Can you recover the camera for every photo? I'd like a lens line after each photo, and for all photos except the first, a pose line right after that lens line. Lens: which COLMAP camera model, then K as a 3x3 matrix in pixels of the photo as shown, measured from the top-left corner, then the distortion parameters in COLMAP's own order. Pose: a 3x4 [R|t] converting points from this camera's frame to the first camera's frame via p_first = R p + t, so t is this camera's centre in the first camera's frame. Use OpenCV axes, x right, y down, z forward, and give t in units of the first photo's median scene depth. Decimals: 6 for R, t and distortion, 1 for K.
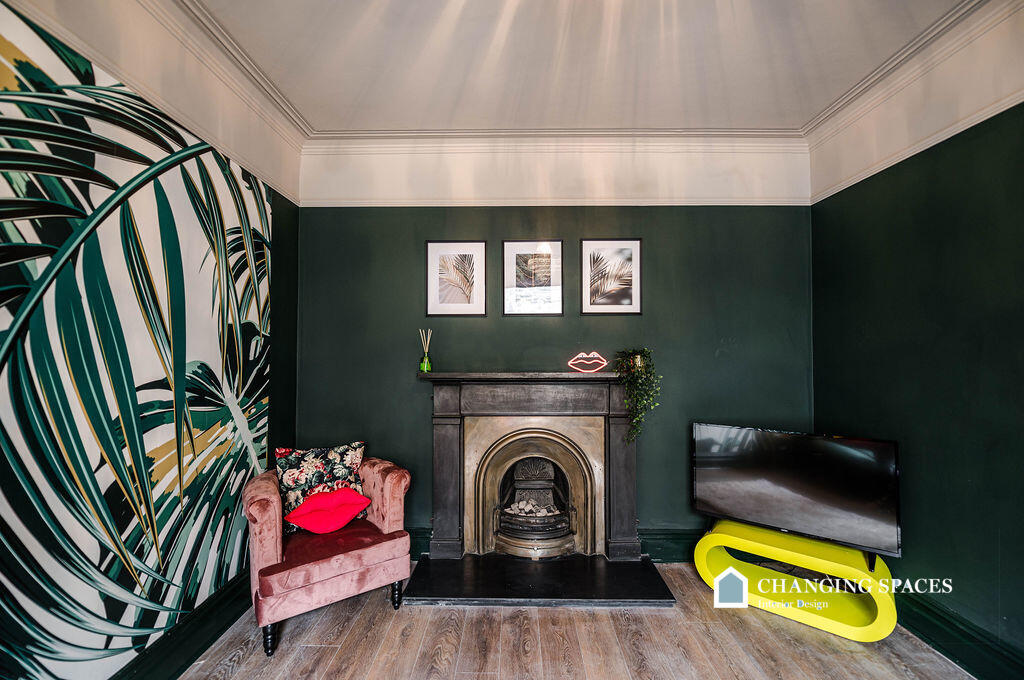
lens RADIAL K [[419.5, 0, 510.9], [0, 419.5, 351.5], [0, 0, 1]] dist [-0.012559, -0.000113]
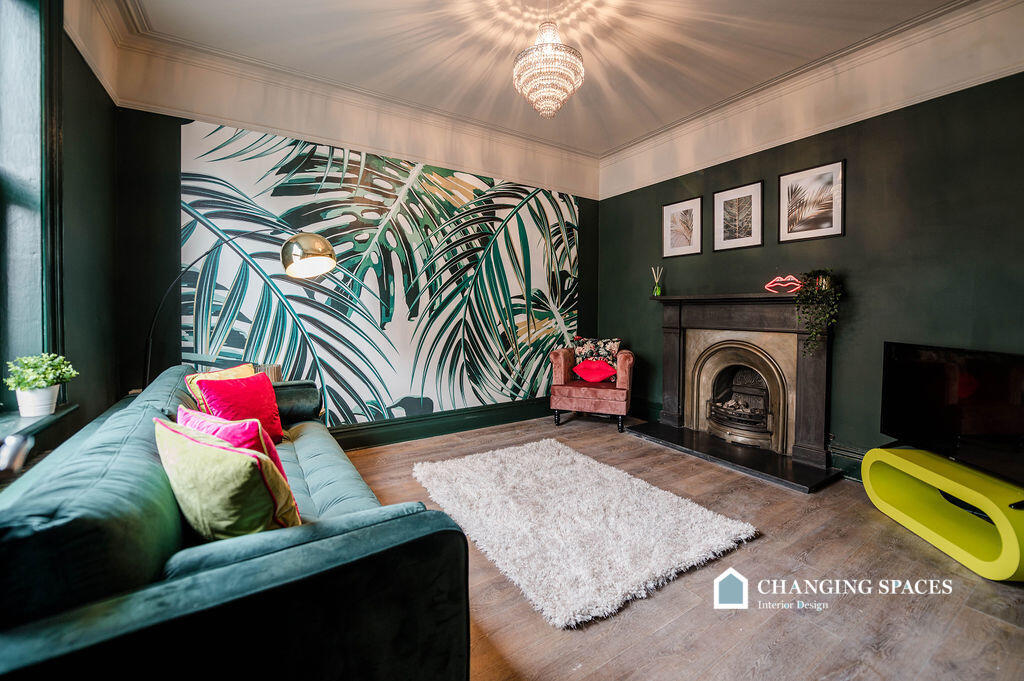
lens RADIAL K [[419.5, 0, 510.9], [0, 419.5, 352.0], [0, 0, 1]] dist [-0.012559, -0.000113]
pose [[0.539041, 0.083317, -0.838149, 0.986512], [-0.001709, 0.995202, 0.097830, 0.127917], [0.842278, -0.051302, 0.536597, -0.316850]]
